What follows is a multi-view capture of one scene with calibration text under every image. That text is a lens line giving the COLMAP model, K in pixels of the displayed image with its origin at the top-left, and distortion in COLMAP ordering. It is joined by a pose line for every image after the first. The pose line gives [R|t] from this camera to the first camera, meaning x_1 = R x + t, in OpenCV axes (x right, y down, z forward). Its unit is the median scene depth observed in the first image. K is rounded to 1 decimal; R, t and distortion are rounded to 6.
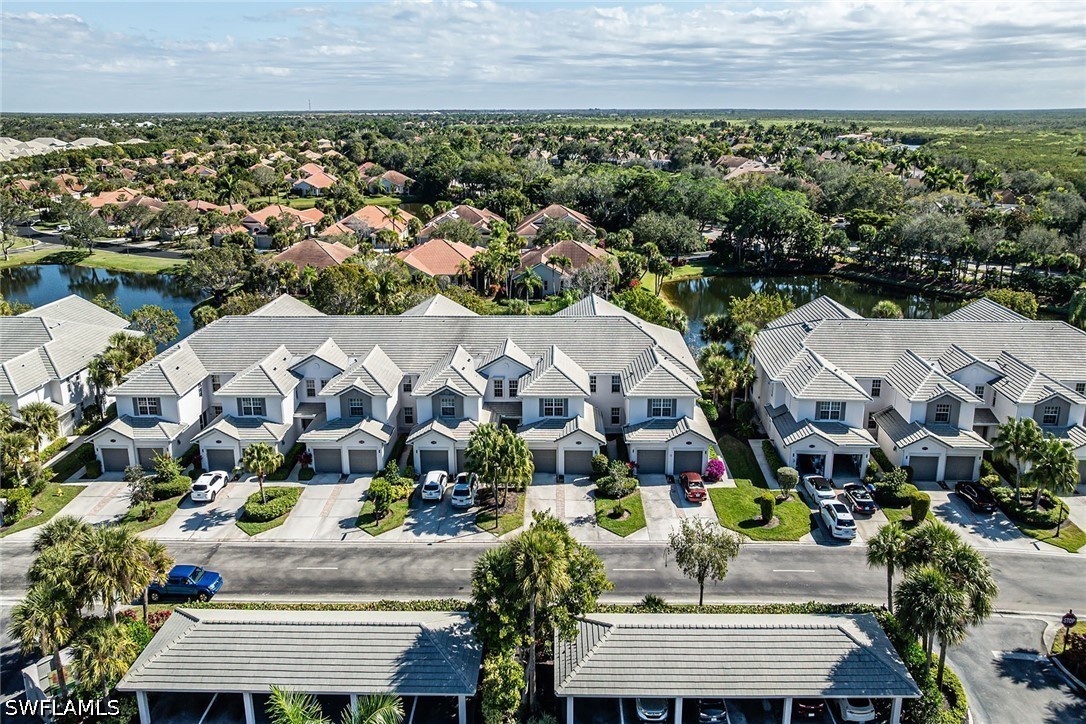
lens RADIAL K [[778.0, 0, 537.7], [0, 778.0, 362.9], [0, 0, 1]] dist [-0.033281, 0.025100]
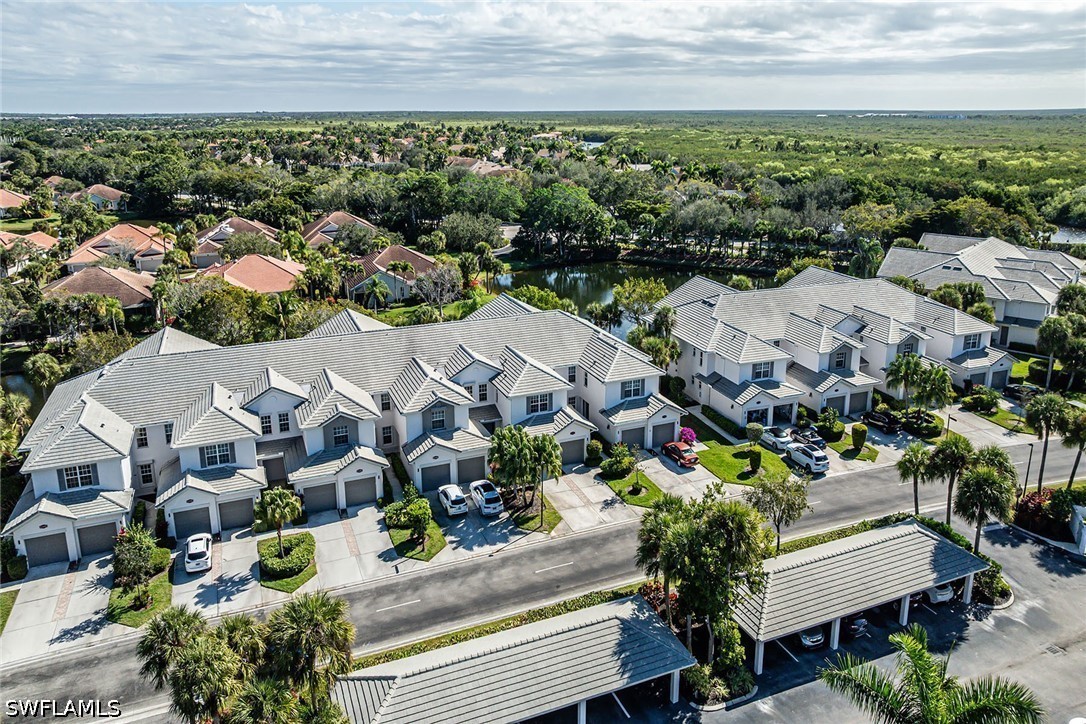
lens RADIAL K [[778.0, 0, 553.3], [0, 778.0, 365.8], [0, 0, 1]] dist [-0.033281, 0.025100]
pose [[0.910748, -0.129855, 0.392016, -0.187921], [0.129463, 0.991201, 0.027559, -0.009444], [-0.392145, 0.025652, 0.919545, 0.026531]]
